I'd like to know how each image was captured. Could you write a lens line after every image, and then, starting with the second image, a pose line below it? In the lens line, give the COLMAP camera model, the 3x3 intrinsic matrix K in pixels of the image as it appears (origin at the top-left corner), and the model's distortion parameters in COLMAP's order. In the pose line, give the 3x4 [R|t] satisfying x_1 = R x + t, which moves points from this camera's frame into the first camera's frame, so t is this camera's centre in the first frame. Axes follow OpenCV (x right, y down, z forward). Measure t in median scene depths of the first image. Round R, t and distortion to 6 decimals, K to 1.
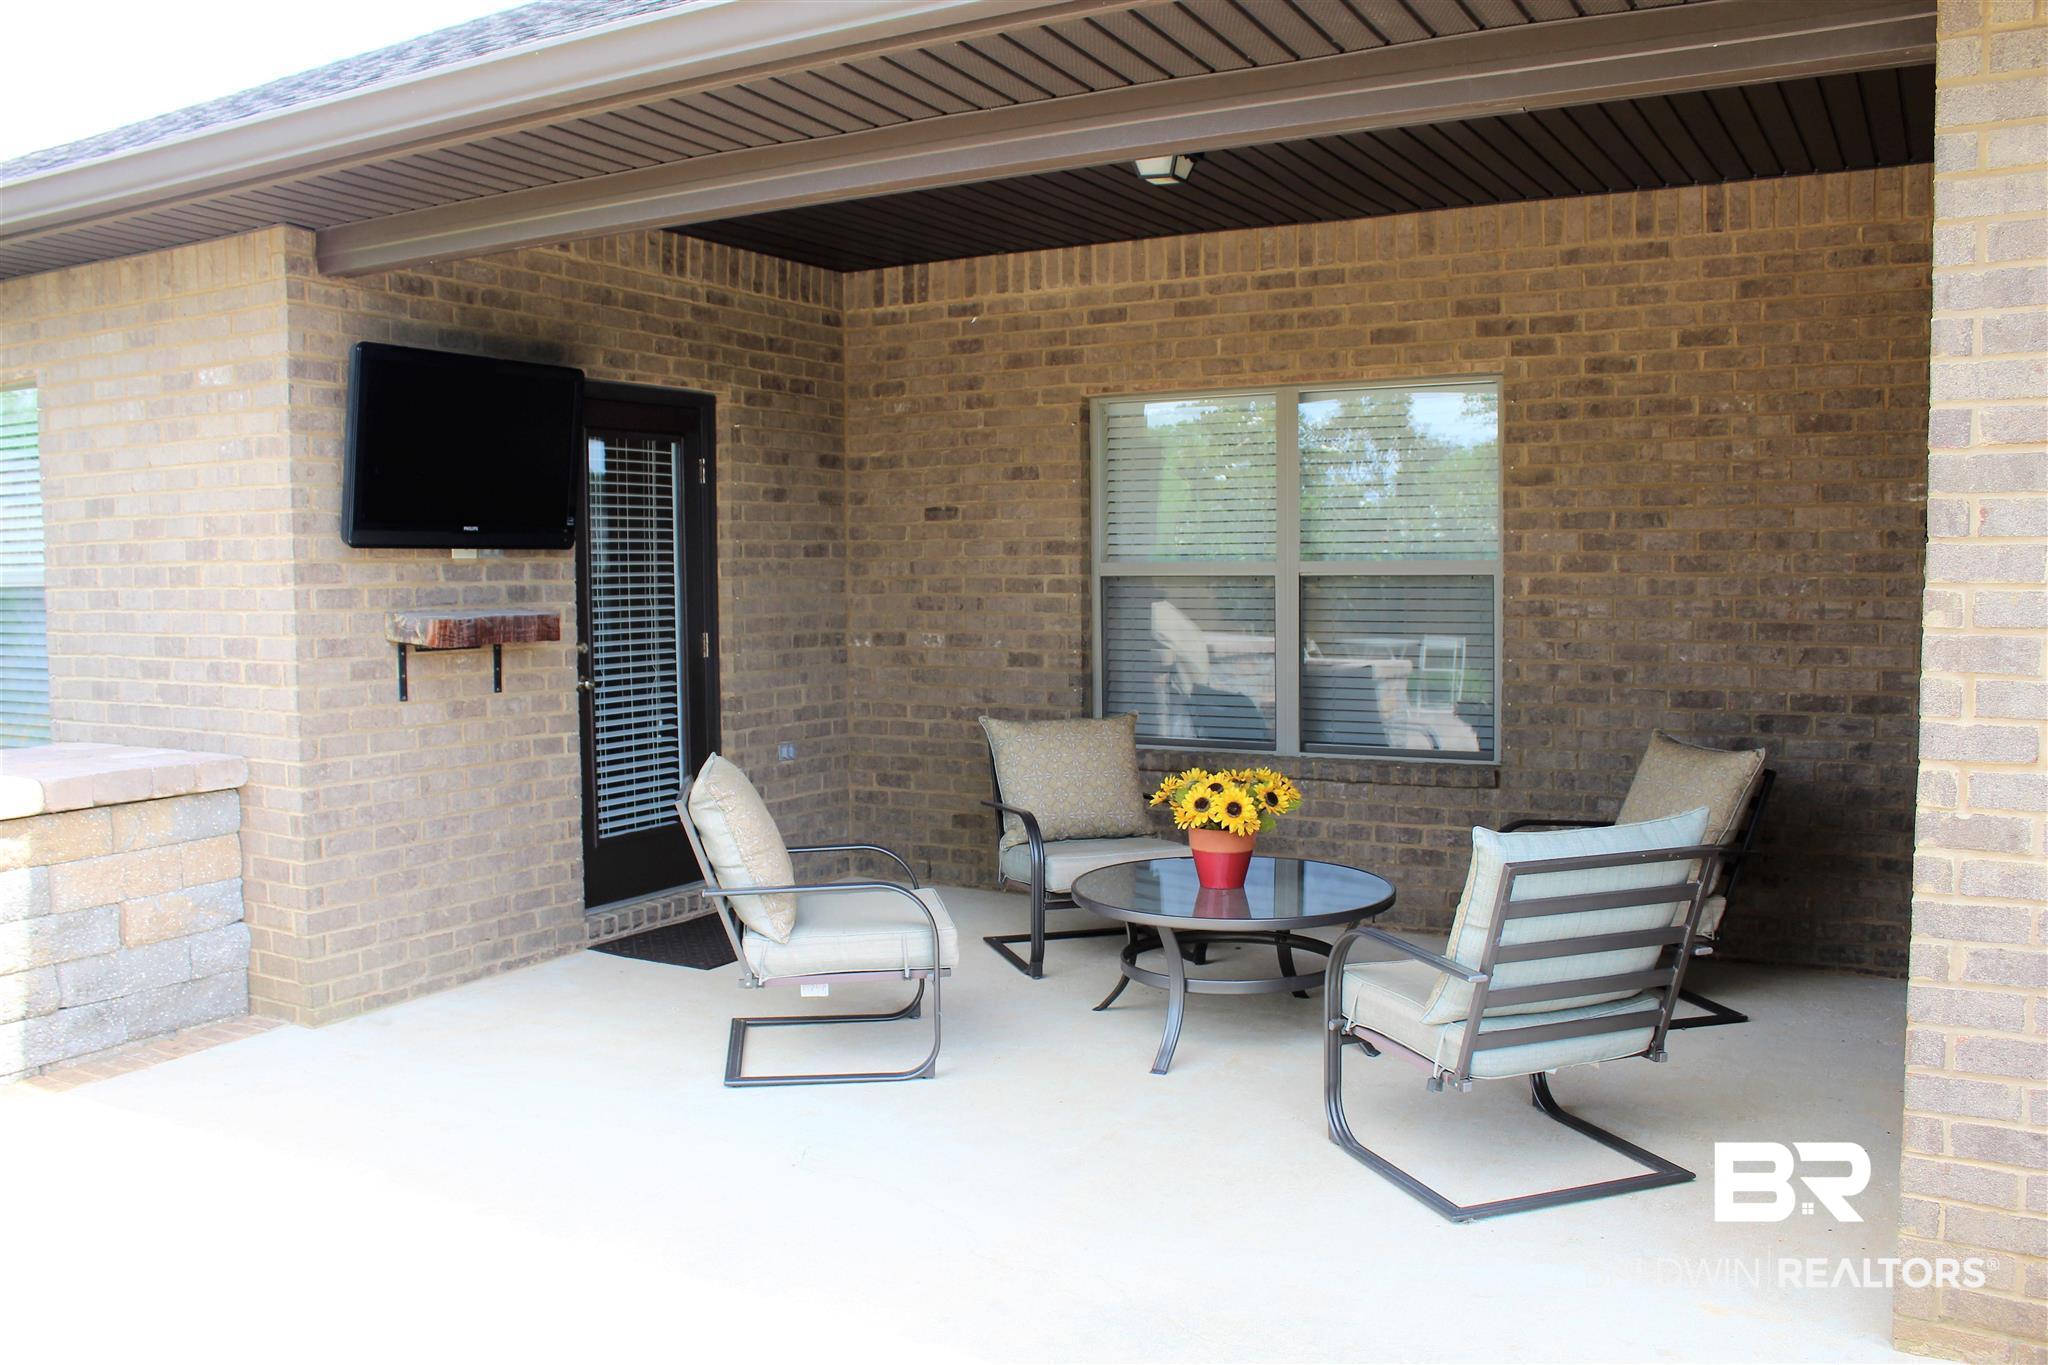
lens RADIAL K [[1676.9, 0, 1024.0], [0, 1676.9, 682.5], [0, 0, 1]] dist [-0.148719, 0.131465]
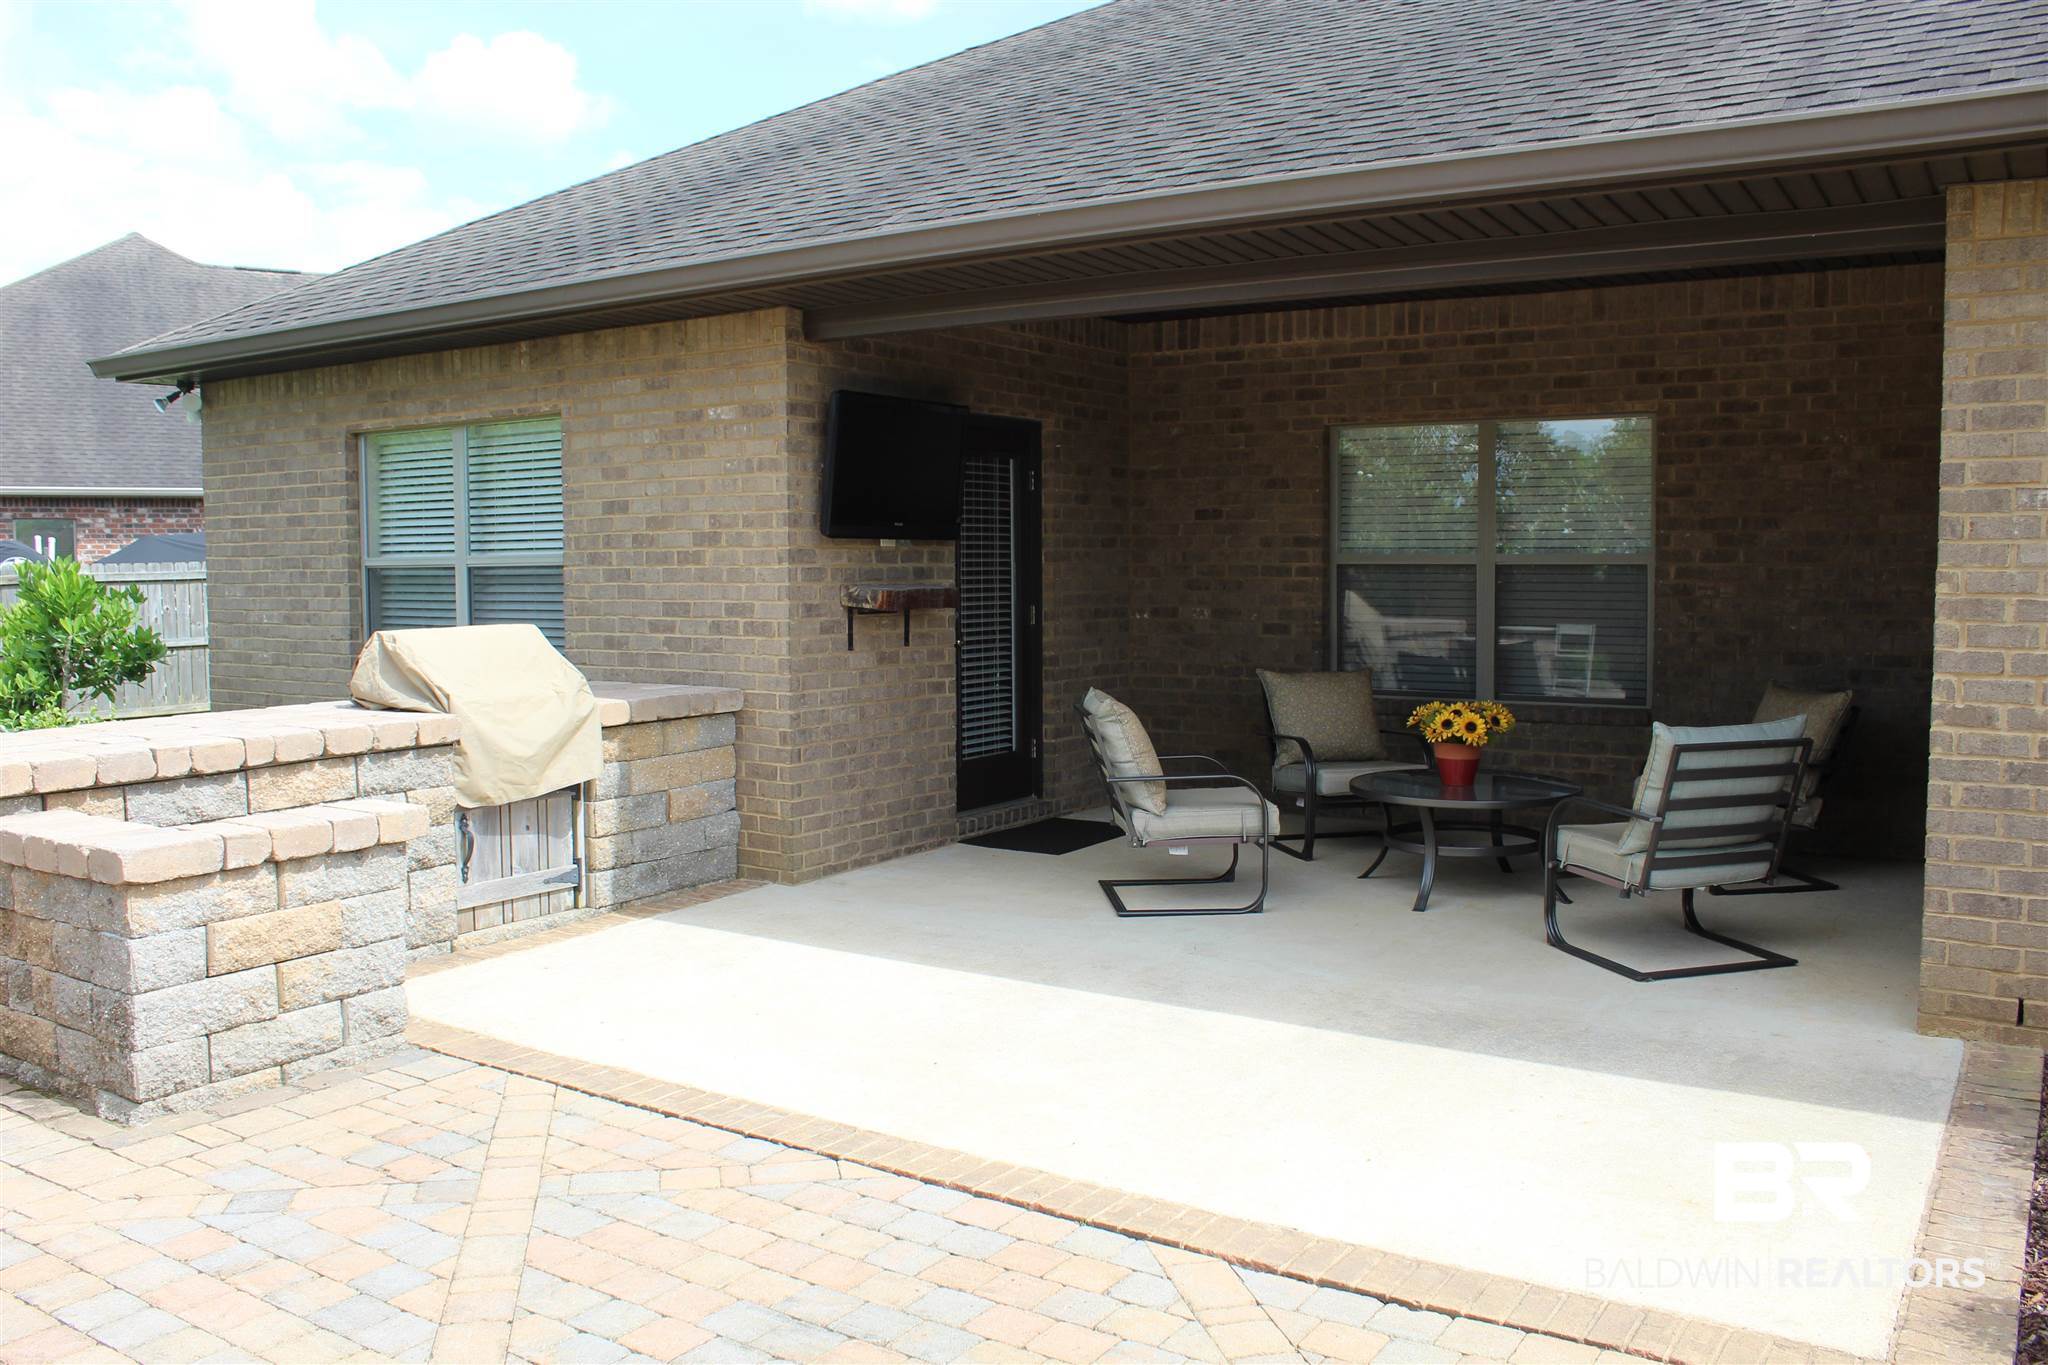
lens RADIAL K [[1705.3, 0, 1024.0], [0, 1705.3, 682.5], [0, 0, 1]] dist [-0.151025, 0.142202]
pose [[0.998431, 0.008052, -0.055406, -0.148996], [-0.007903, 0.999965, 0.002920, 0.031484], [0.055427, -0.002477, 0.998460, -0.387115]]
